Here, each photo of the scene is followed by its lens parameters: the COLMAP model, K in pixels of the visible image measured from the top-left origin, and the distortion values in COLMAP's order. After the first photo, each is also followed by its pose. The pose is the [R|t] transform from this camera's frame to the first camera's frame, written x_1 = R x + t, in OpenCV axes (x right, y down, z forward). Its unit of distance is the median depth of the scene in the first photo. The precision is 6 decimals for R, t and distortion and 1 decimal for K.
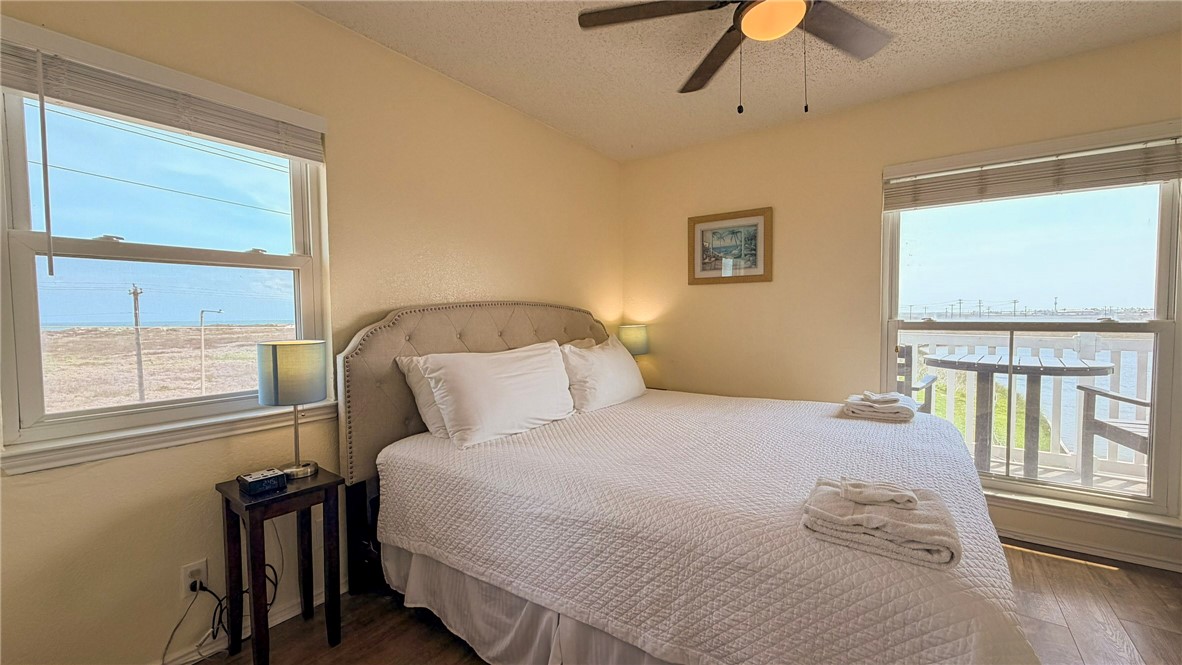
lens RADIAL K [[471.6, 0, 588.9], [0, 471.6, 333.1], [0, 0, 1]] dist [-0.001489, 0.000552]
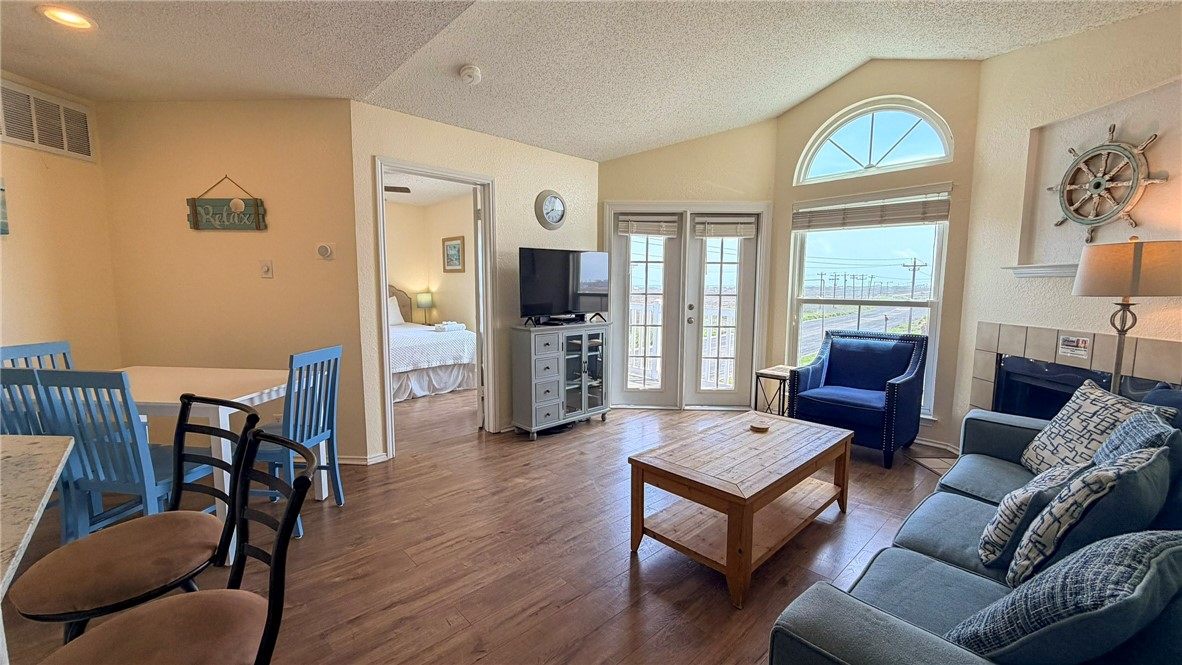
lens RADIAL K [[471.6, 0, 587.8], [0, 471.6, 334.5], [0, 0, 1]] dist [-0.001489, 0.000552]
pose [[0.981743, 0.034637, -0.187034, 1.405557], [-0.021384, 0.997145, 0.072416, -0.000342], [0.189008, -0.067094, 0.979681, -0.993695]]
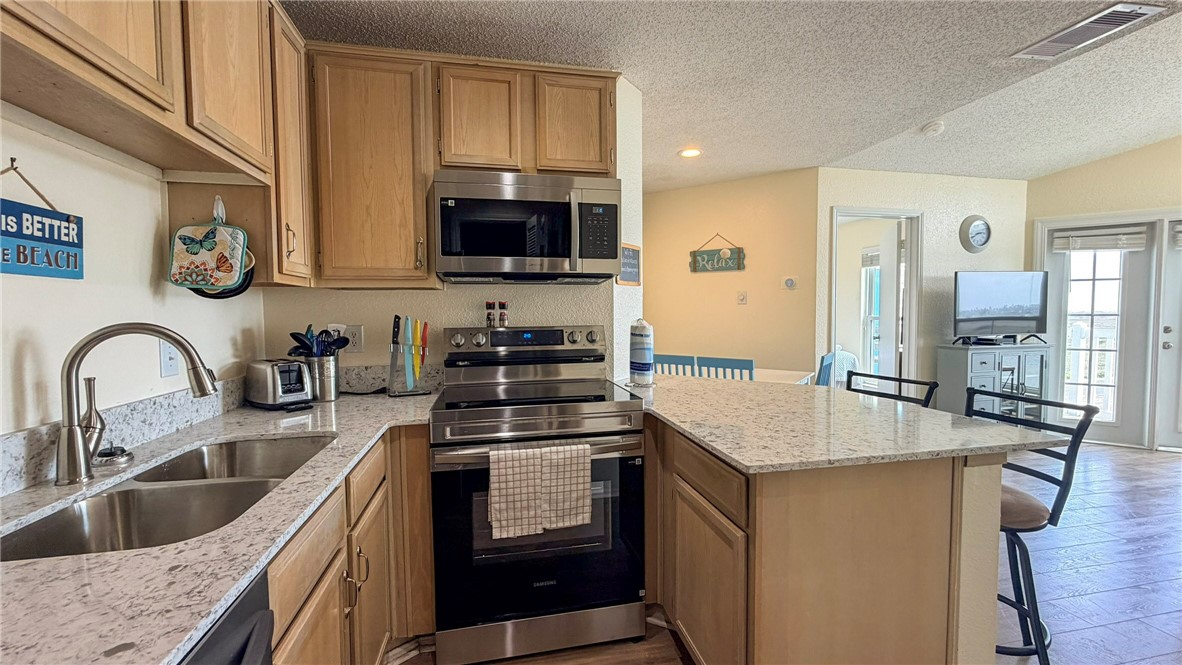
lens RADIAL K [[471.6, 0, 586.6], [0, 471.6, 333.9], [0, 0, 1]] dist [-0.001489, 0.000552]
pose [[0.740670, 0.034139, -0.671001, 1.114823], [-0.023544, 0.999414, 0.024859, 0.033092], [0.671456, -0.002614, 0.741039, -1.496323]]
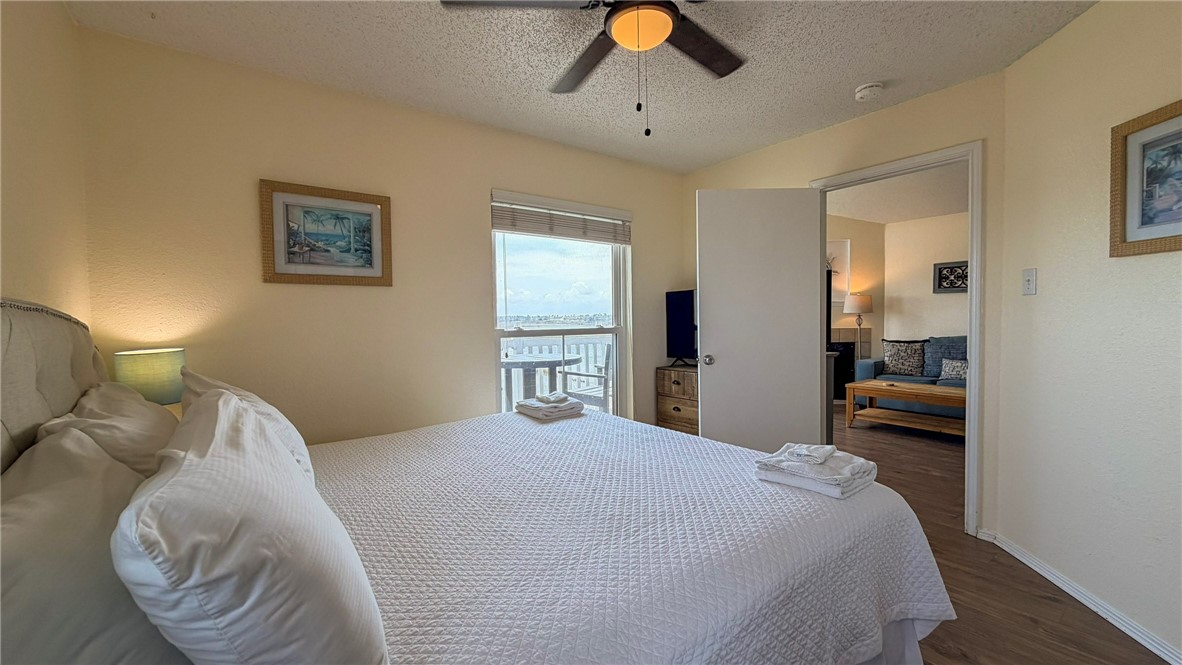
lens RADIAL K [[471.6, 0, 587.9], [0, 471.6, 334.1], [0, 0, 1]] dist [-0.001489, 0.000552]
pose [[0.291802, -0.029946, 0.956010, -0.335612], [0.048725, 0.998677, 0.016410, -0.023873], [-0.955237, 0.041794, 0.292875, 0.458802]]
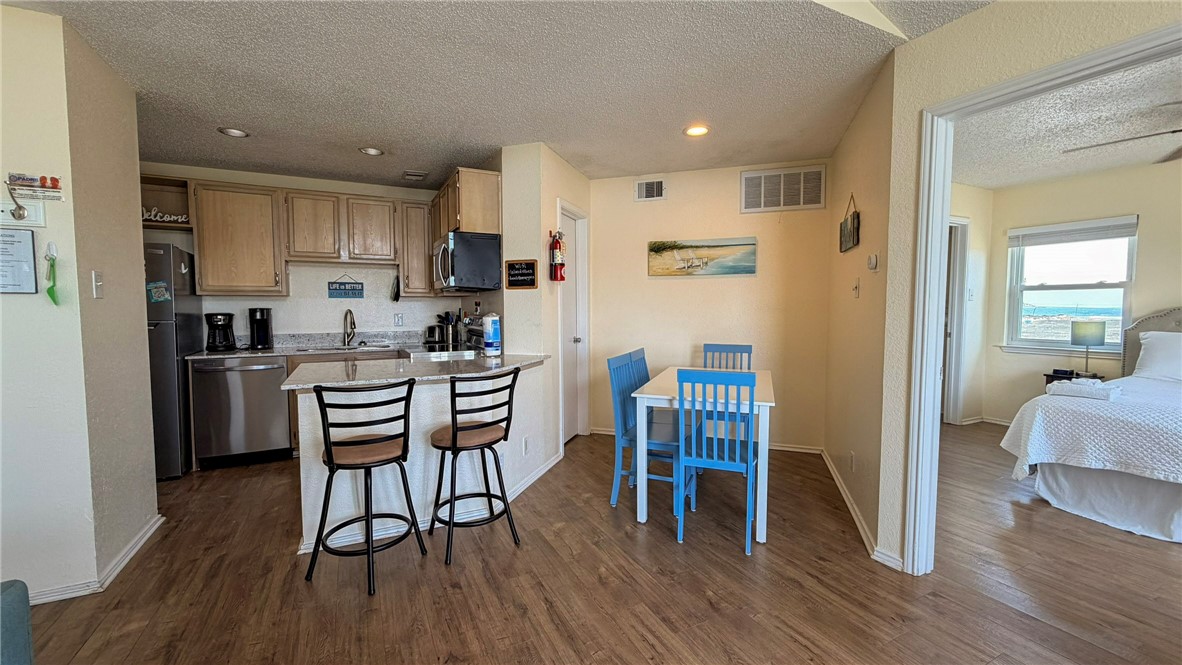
lens RADIAL K [[471.6, 0, 587.5], [0, 471.6, 333.9], [0, 0, 1]] dist [-0.001489, 0.000552]
pose [[-0.456821, 0.062885, -0.887333, 1.592404], [-0.028340, 0.995963, 0.085174, -0.028857], [0.889107, 0.064056, -0.453195, -0.113031]]
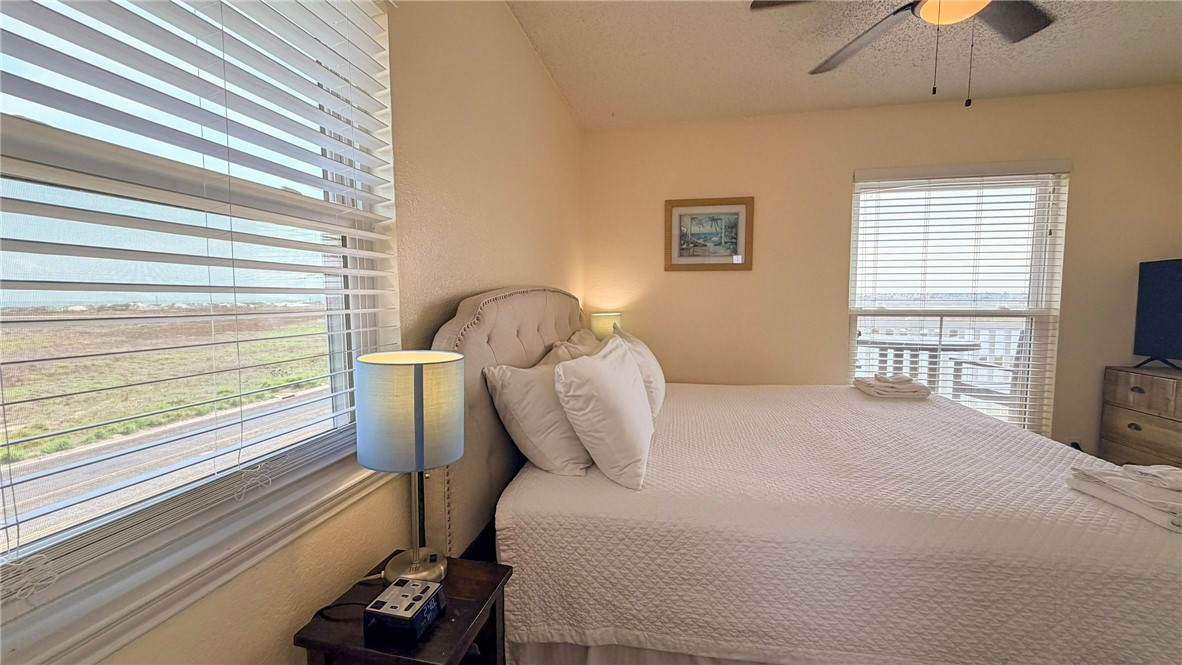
lens RADIAL K [[471.6, 0, 588.4], [0, 471.6, 333.8], [0, 0, 1]] dist [-0.001489, 0.000552]
pose [[0.910052, -0.026517, 0.413644, -0.392241], [0.011305, 0.999168, 0.039182, -0.016884], [-0.414339, -0.030982, 0.909595, 0.224162]]
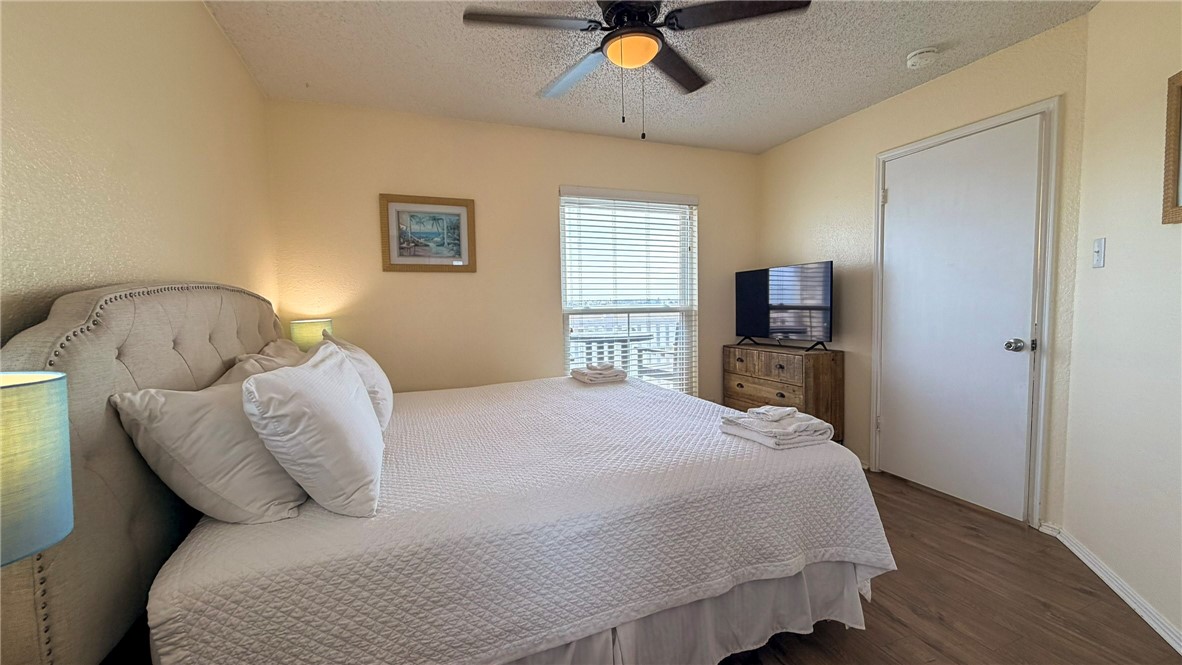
lens RADIAL K [[471.6, 0, 587.9], [0, 471.6, 334.1], [0, 0, 1]] dist [-0.001489, 0.000552]
pose [[0.539191, -0.057858, 0.840193, -0.384587], [0.045790, 0.998176, 0.039352, -0.004050], [-0.840938, 0.017255, 0.540857, 0.253207]]
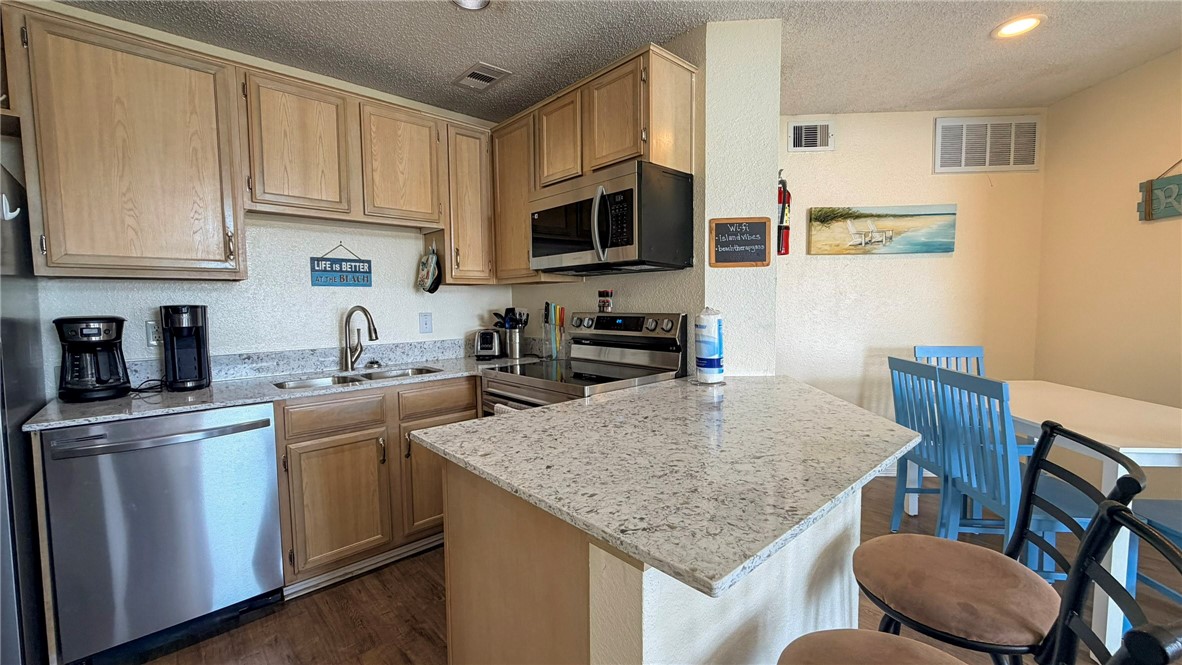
lens RADIAL K [[471.6, 0, 587.3], [0, 471.6, 333.1], [0, 0, 1]] dist [-0.001489, 0.000552]
pose [[-0.201953, 0.076982, -0.976365, 1.351532], [-0.023602, 0.996234, 0.083430, 0.010719], [0.979111, 0.039893, -0.199375, -0.893198]]
